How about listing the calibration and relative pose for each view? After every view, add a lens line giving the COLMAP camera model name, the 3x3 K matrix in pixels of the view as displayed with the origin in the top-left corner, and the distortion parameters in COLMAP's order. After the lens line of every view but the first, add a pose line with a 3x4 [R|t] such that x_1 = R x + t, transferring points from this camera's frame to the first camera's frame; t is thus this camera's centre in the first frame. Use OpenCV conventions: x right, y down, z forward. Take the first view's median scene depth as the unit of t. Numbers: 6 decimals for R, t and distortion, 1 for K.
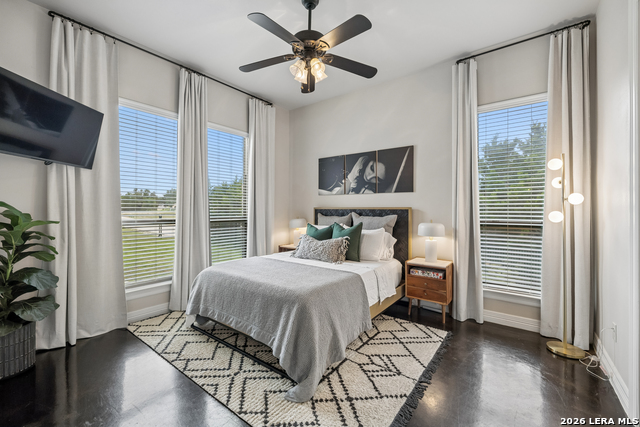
lens RADIAL K [[271.3, 0, 321.0], [0, 271.3, 212.8], [0, 0, 1]] dist [0.002349, -0.000098]
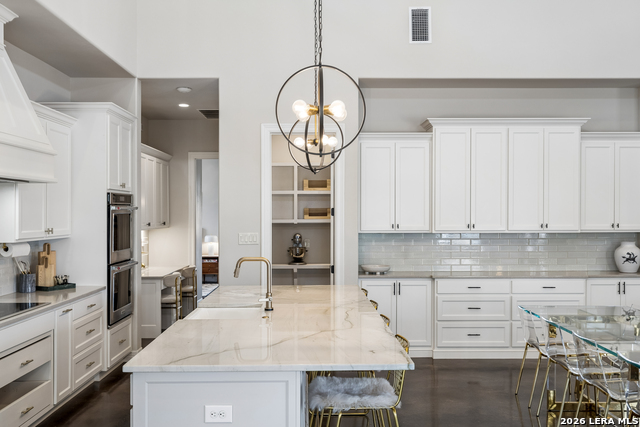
lens RADIAL K [[626.7, 0, 320.4], [0, 626.7, 215.7], [0, 0, 1]] dist [0.006300, 0.000000]
pose [[0.778030, -0.002795, 0.628220, -1.961736], [0.013516, 0.999833, -0.012290, -0.041133], [-0.628081, 0.018053, 0.777938, -3.248801]]
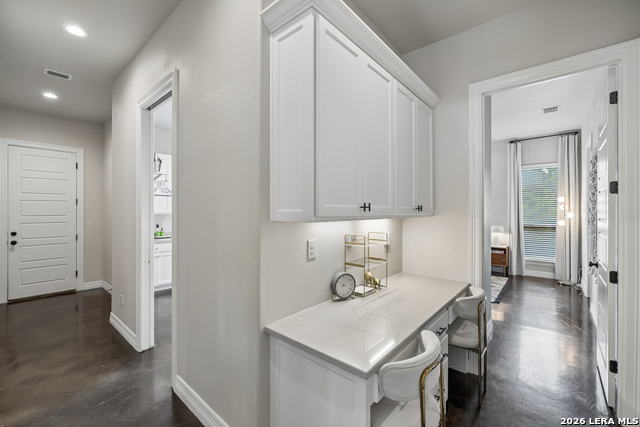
lens RADIAL K [[271.3, 0, 320.8], [0, 271.3, 212.8], [0, 0, 1]] dist [0.002349, -0.000098]
pose [[0.999185, 0.005238, -0.040017, -0.823800], [-0.005653, 0.999931, -0.010263, -0.028074], [0.039960, 0.010481, 0.999146, -1.053718]]
